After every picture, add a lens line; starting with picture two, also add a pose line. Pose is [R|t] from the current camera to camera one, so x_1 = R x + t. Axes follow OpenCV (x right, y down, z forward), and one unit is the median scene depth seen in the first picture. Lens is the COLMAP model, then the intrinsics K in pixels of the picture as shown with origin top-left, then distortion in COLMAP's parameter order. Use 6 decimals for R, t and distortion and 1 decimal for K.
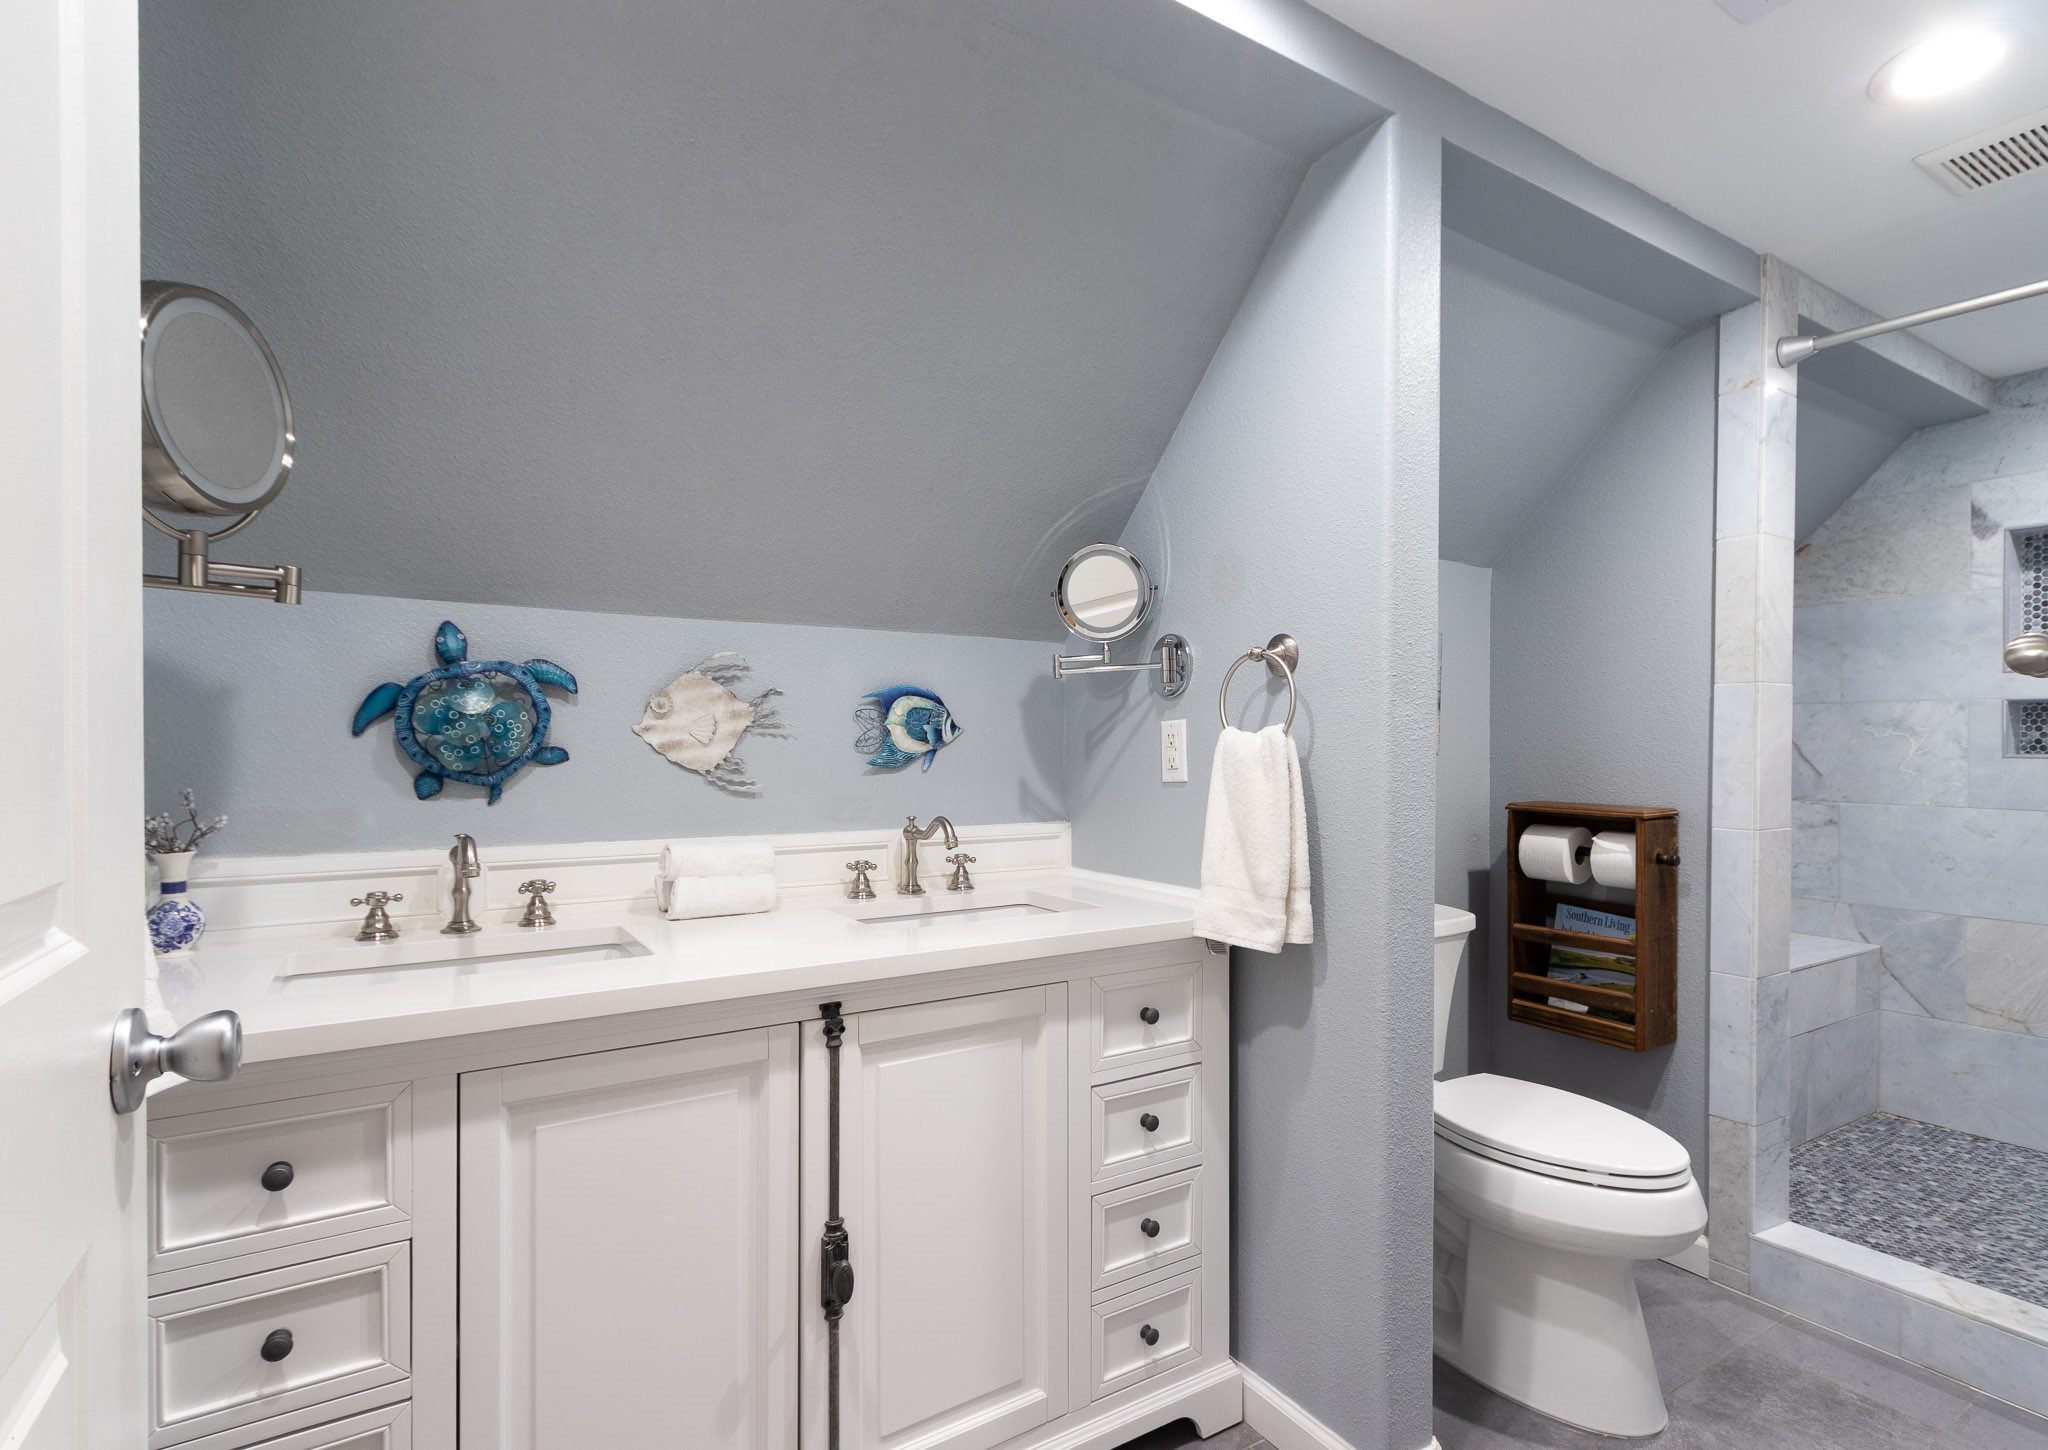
lens RADIAL K [[1053.3, 0, 1026.8], [0, 1053.3, 726.8], [0, 0, 1]] dist [0.004514, 0.000574]
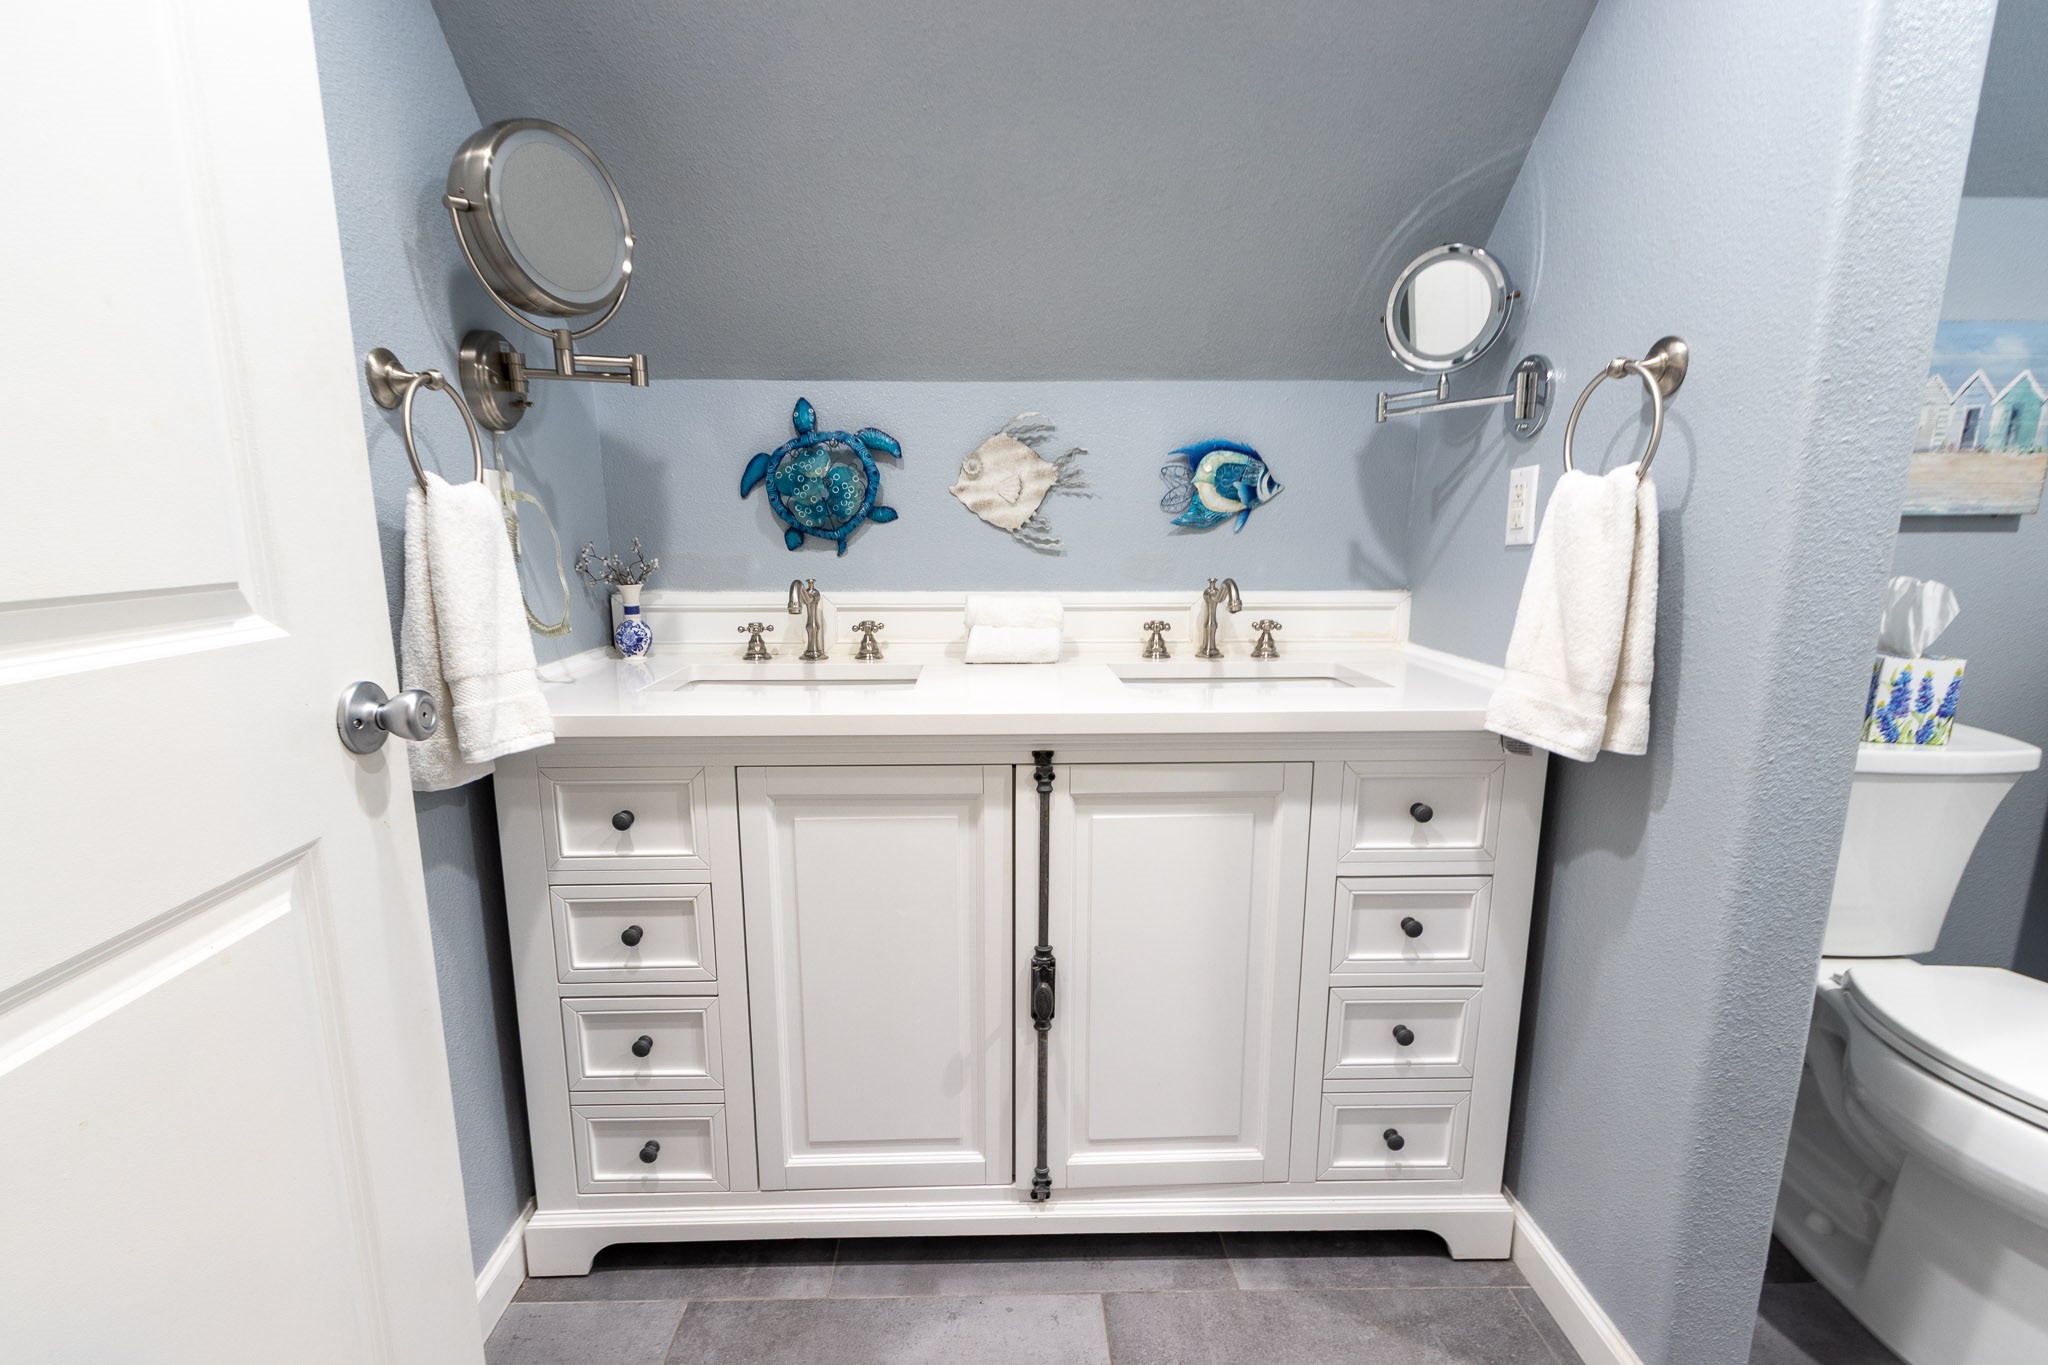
lens RADIAL K [[951.7, 0, 1018.9], [0, 951.7, 694.6], [0, 0, 1]] dist [0.004289, -0.001012]
pose [[0.847665, 0.092215, -0.522456, 0.240231], [0.010513, 0.981665, 0.190325, 0.025036], [0.530428, -0.166824, 0.831153, 0.187604]]
